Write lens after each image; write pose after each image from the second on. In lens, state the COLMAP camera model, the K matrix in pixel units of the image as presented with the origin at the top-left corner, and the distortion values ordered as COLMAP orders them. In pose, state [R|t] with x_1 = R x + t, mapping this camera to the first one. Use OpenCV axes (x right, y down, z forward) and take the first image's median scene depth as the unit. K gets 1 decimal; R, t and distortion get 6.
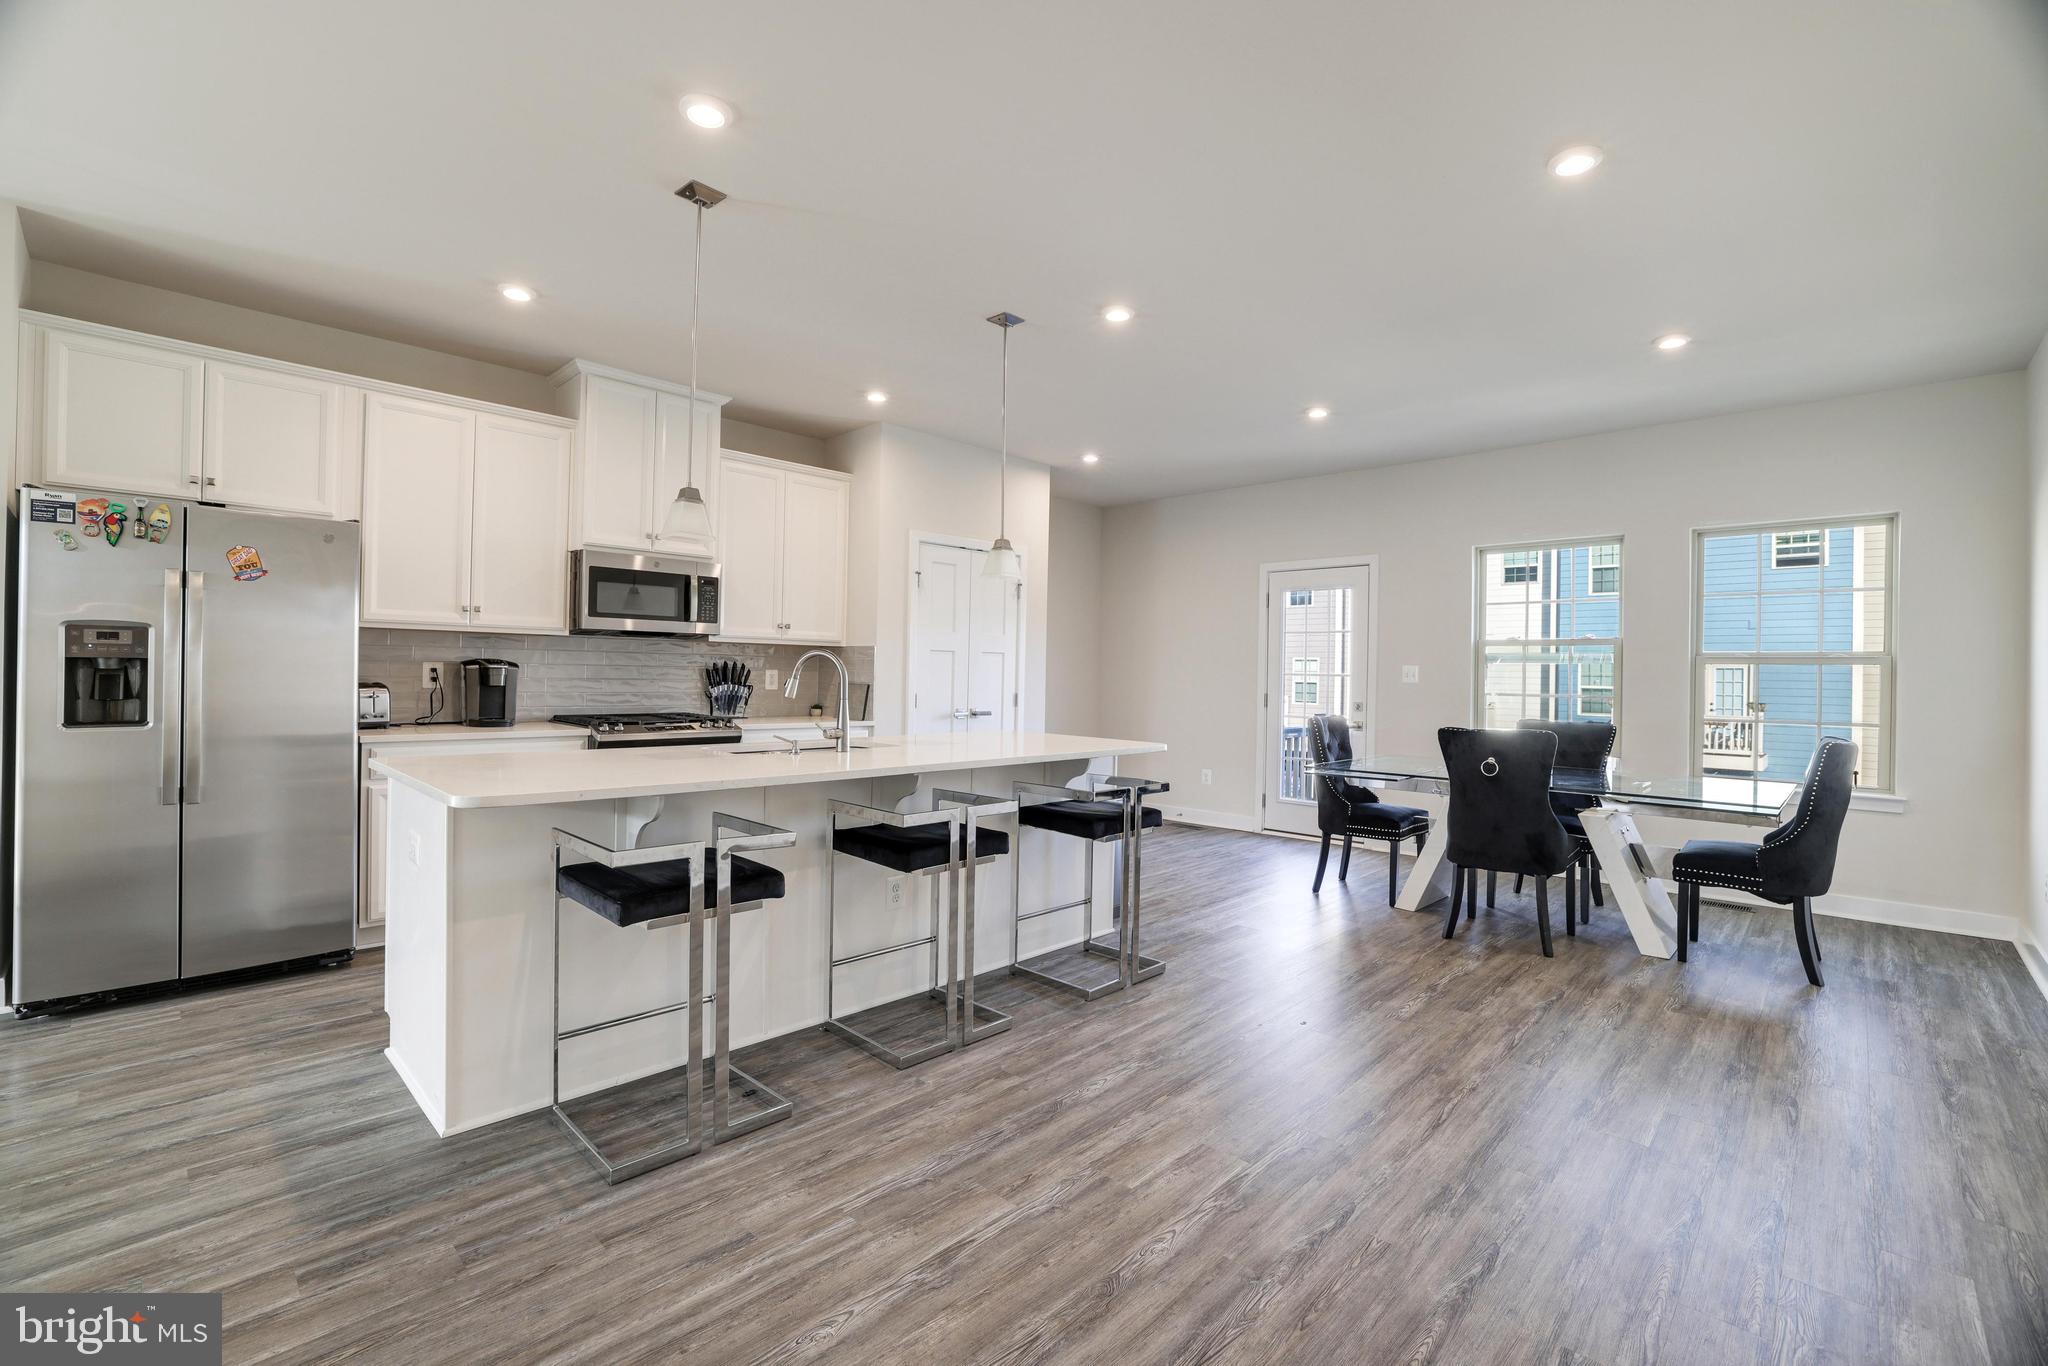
lens RADIAL K [[886.9, 0, 1020.8], [0, 886.9, 672.4], [0, 0, 1]] dist [-0.040449, 0.013342]
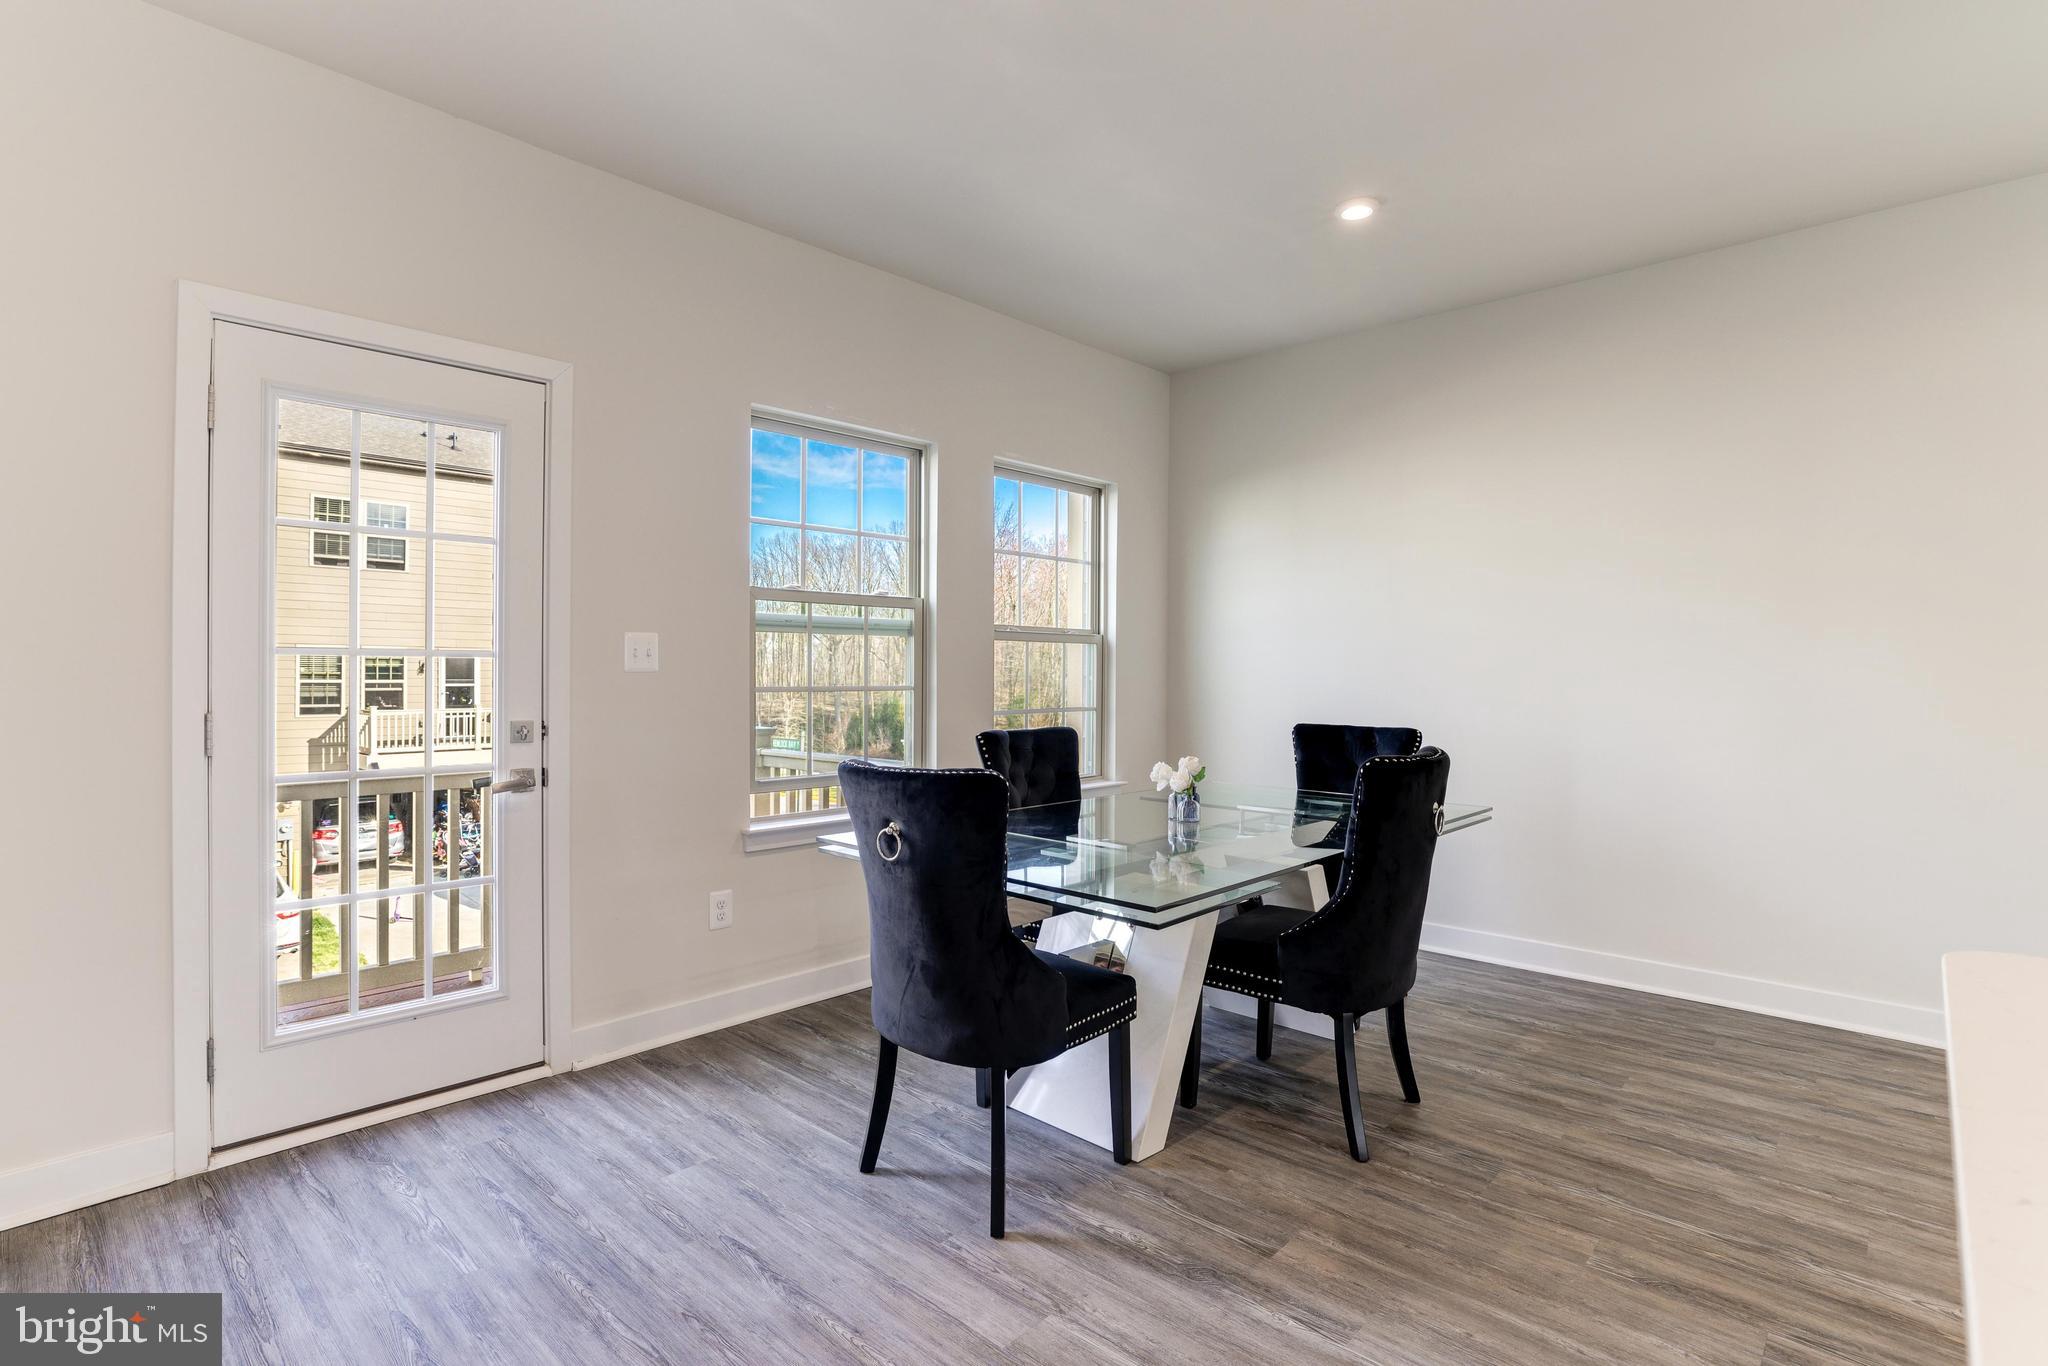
lens RADIAL K [[984.2, 0, 968.1], [0, 984.2, 678.9], [0, 0, 1]] dist [-0.032155, 0.005171]
pose [[0.009328, -0.024828, 0.999648, -0.095835], [-0.006349, 0.999670, 0.024888, 0.004182], [-0.999936, -0.006579, 0.009167, 1.335493]]
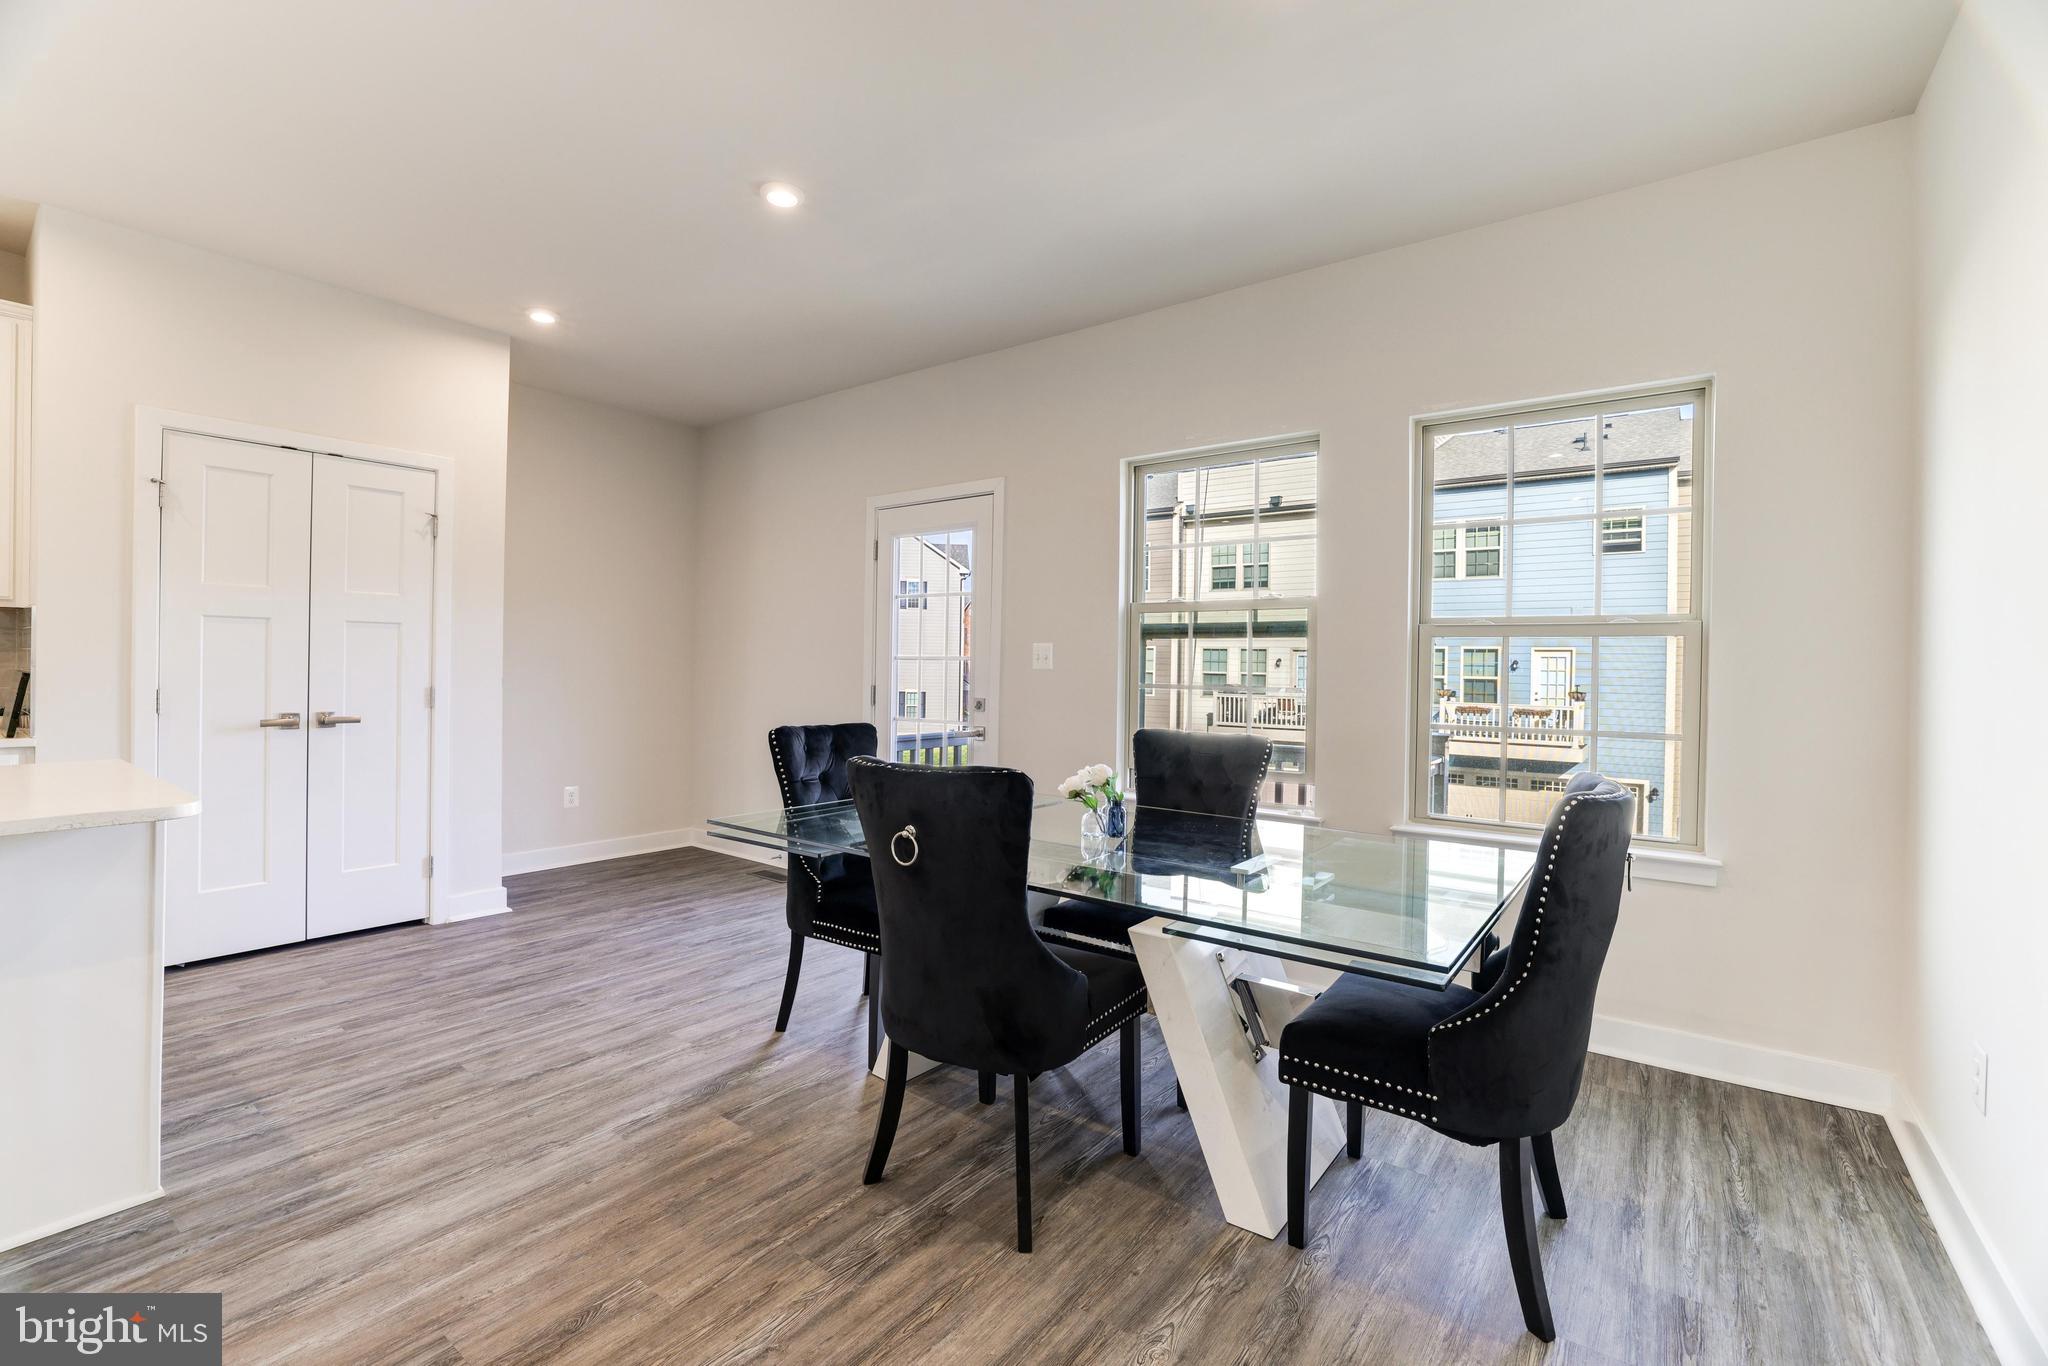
lens RADIAL K [[886.9, 0, 1017.8], [0, 886.9, 671.3], [0, 0, 1]] dist [-0.040449, 0.013342]
pose [[0.992491, -0.002547, 0.122294, 0.552707], [0.001338, 0.999949, 0.009971, 0.011031], [-0.122313, -0.009732, 0.992444, 0.545482]]
